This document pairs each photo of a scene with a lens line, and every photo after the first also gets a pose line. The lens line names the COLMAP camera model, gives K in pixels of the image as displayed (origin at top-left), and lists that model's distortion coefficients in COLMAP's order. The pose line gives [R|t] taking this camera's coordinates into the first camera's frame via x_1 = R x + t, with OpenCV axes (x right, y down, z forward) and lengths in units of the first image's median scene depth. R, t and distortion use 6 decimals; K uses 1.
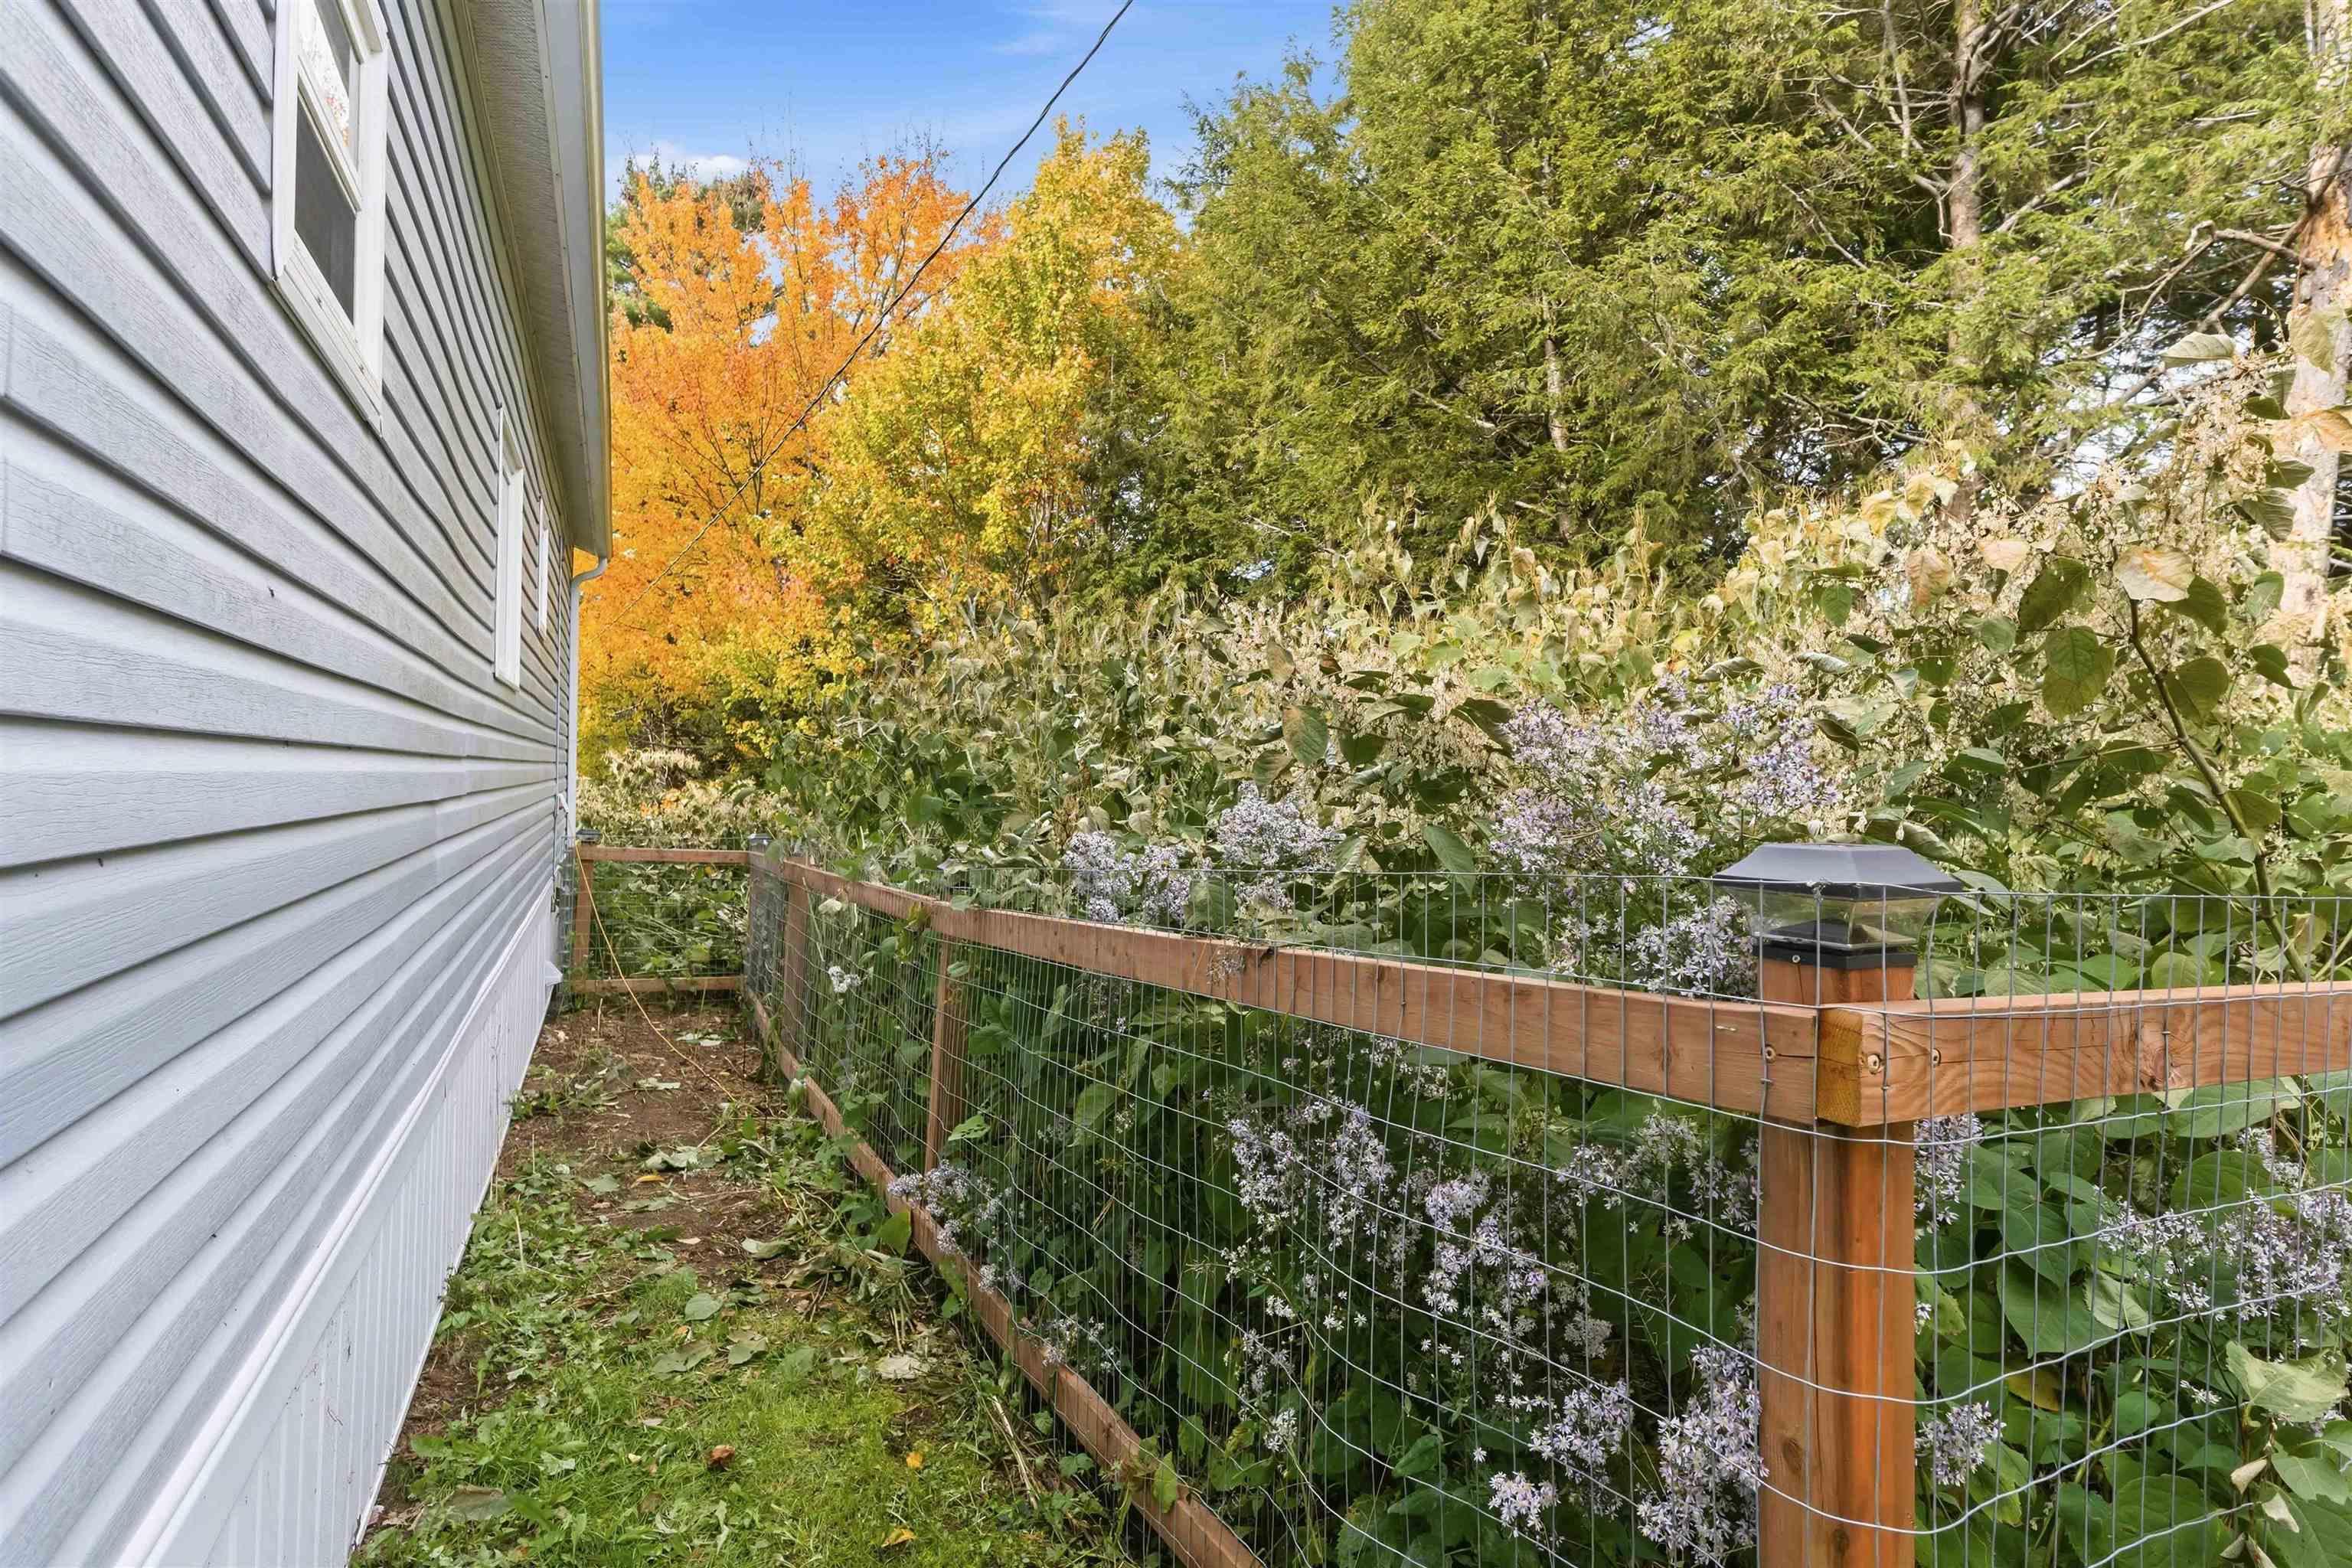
lens RADIAL K [[1255.3, 0, 1211.2], [0, 1255.3, 754.6], [0, 0, 1]] dist [-0.016801, 0.003058]
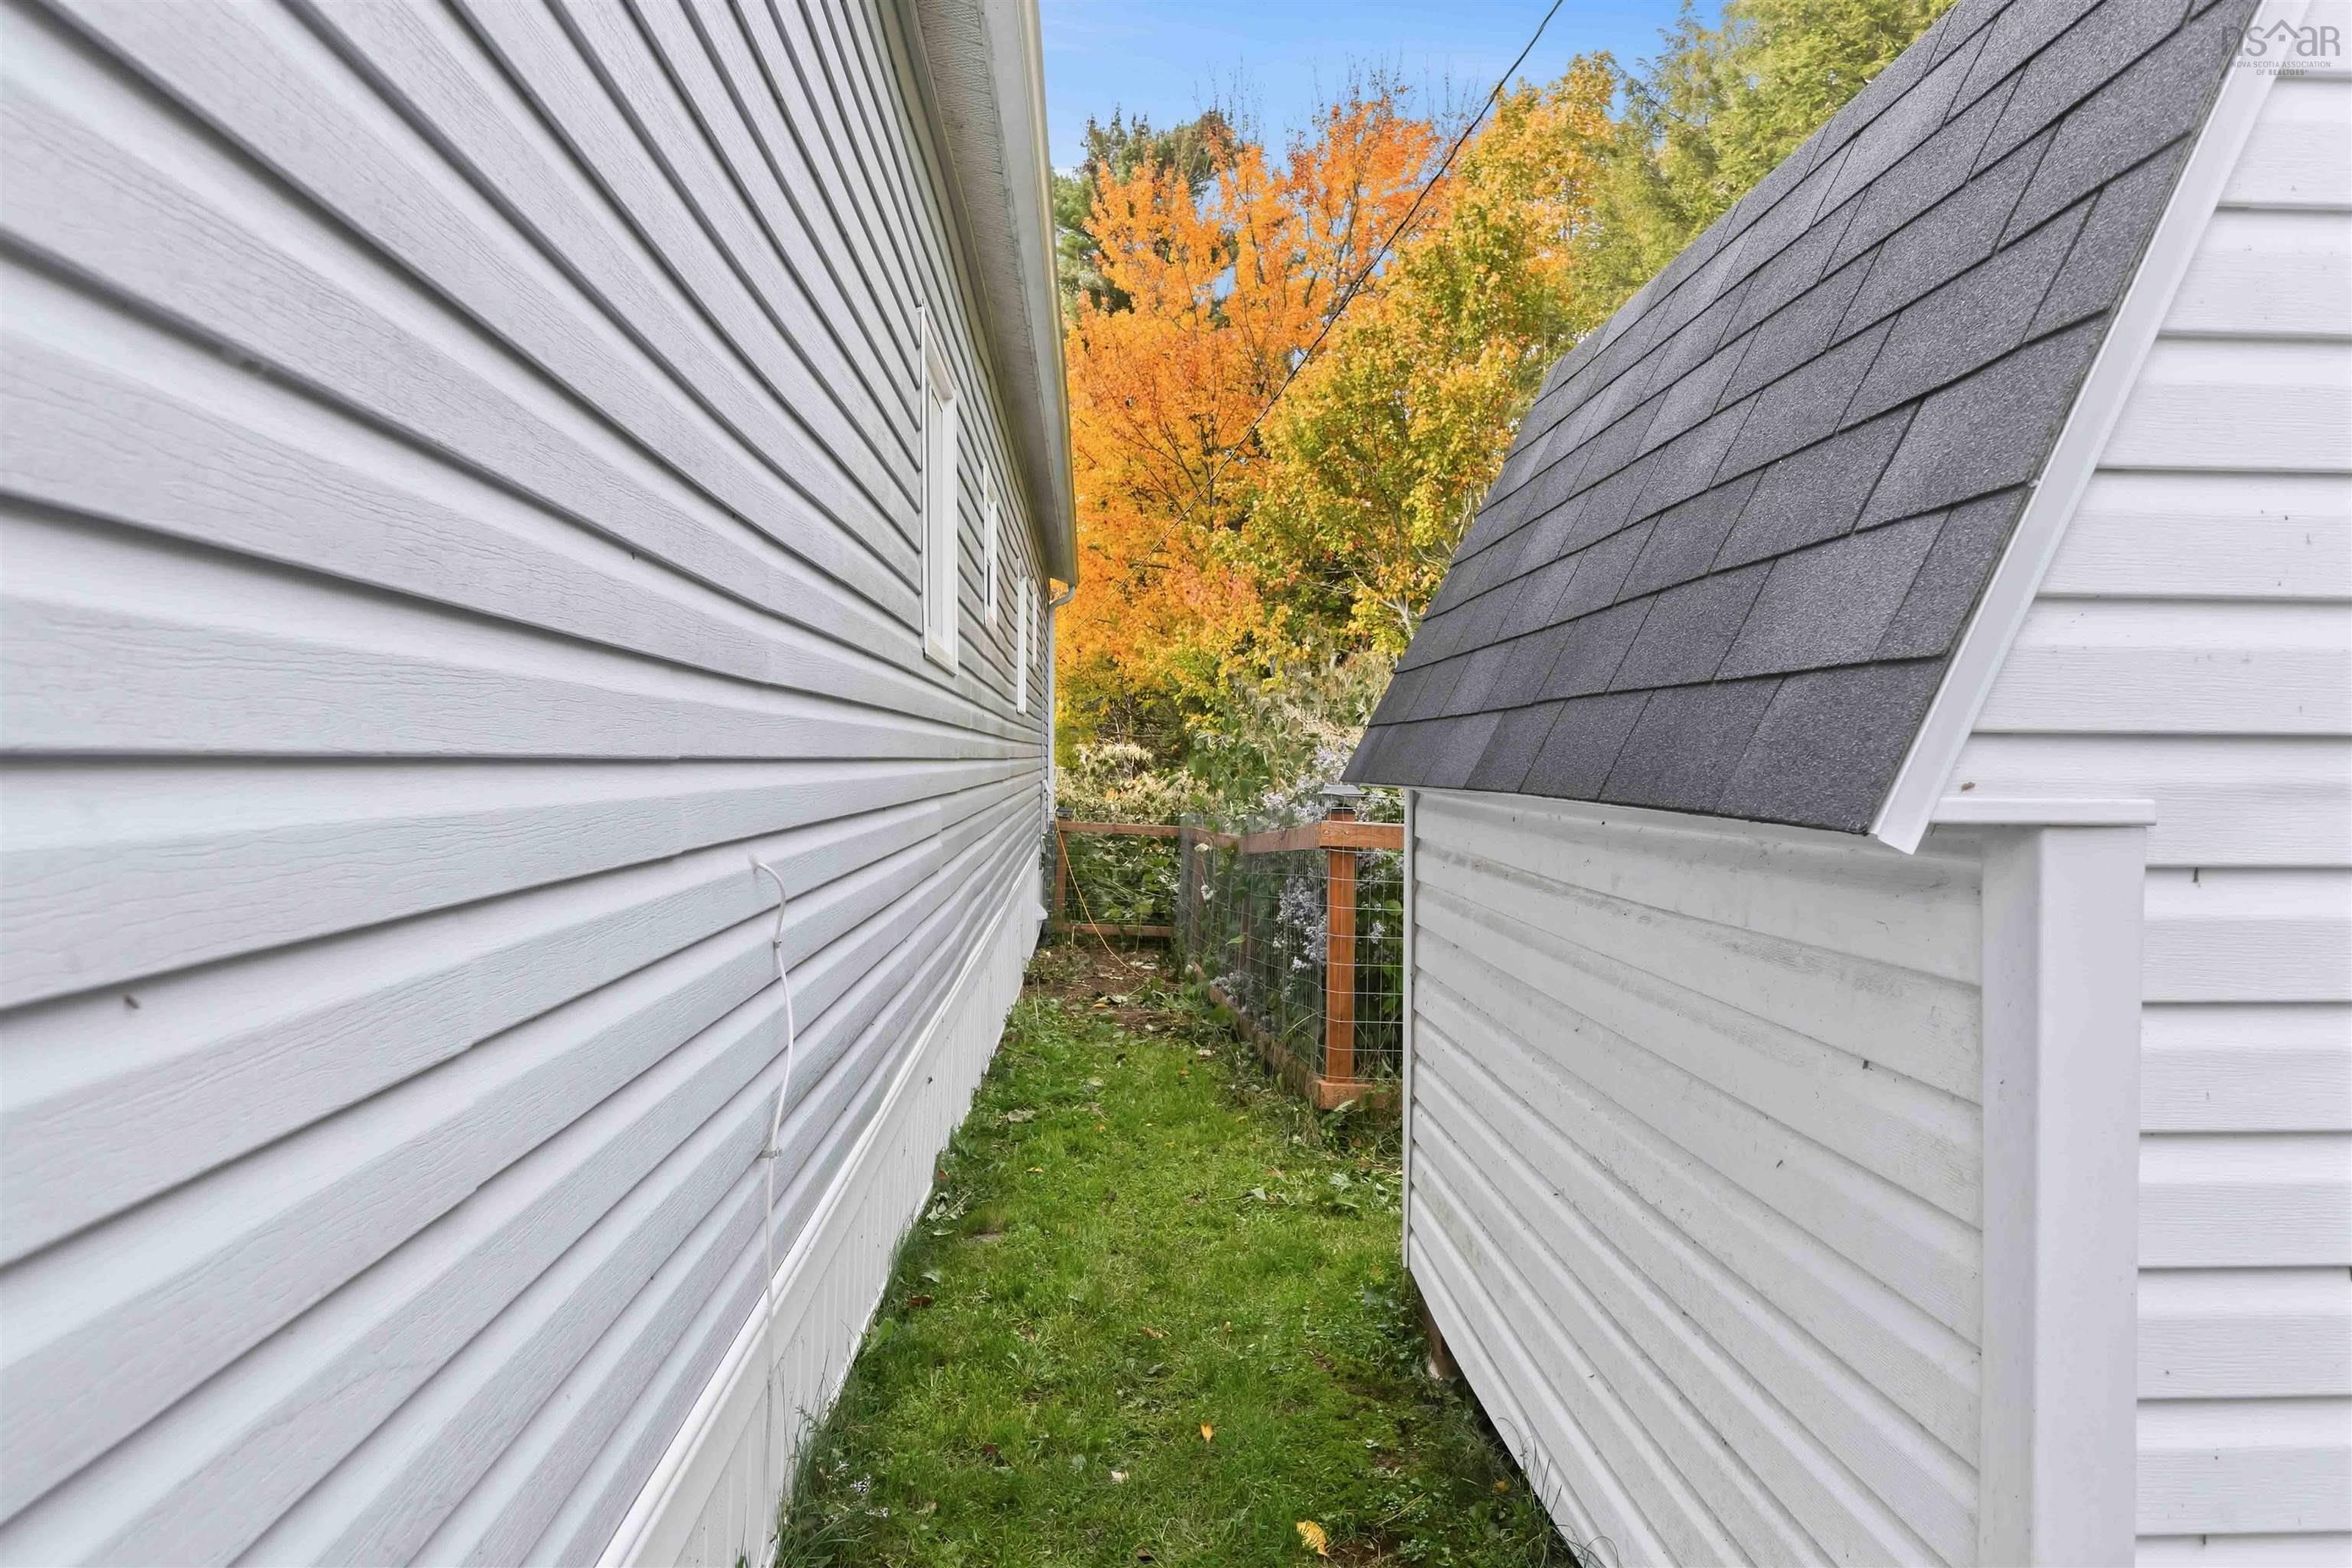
lens RADIAL K [[1580.2, 0, 1176.8], [0, 1580.2, 780.8], [0, 0, 1]] dist [0.007585, 0.000665]
pose [[0.925597, 0.002374, -0.378503, 0.143363], [0.008011, 0.999633, 0.025859, -0.006095], [0.378425, -0.026967, 0.925239, -0.293593]]
